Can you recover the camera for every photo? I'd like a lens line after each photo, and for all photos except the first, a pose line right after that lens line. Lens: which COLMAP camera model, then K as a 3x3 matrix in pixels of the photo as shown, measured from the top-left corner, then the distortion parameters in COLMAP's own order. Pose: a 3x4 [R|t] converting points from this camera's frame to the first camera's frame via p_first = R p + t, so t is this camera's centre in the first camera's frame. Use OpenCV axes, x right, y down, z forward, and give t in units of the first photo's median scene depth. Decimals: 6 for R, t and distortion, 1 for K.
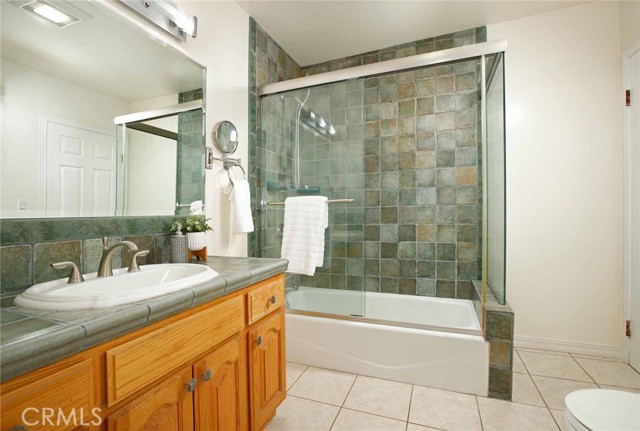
lens RADIAL K [[293.5, 0, 320.0], [0, 293.5, 215.5], [0, 0, 1]] dist [-0.021488, -0.000031]
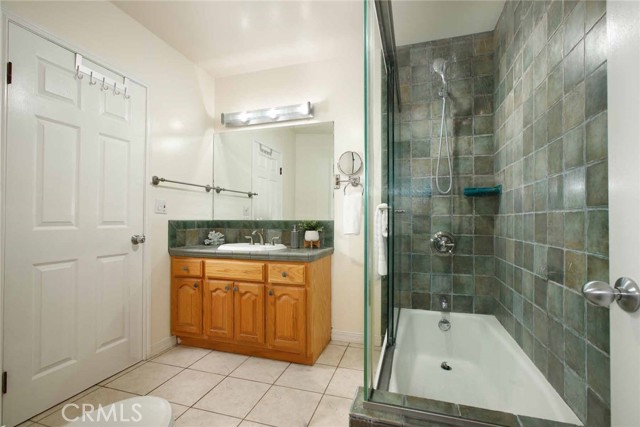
lens RADIAL K [[297.3, 0, 320.0], [0, 297.3, 213.5], [0, 0, 1]] dist [0.000080, -0.000065]
pose [[0.070776, -0.002343, -0.997489, 1.573711], [-0.010333, 0.999942, -0.003082, -0.044412], [0.997439, 0.010526, 0.070748, 1.153765]]
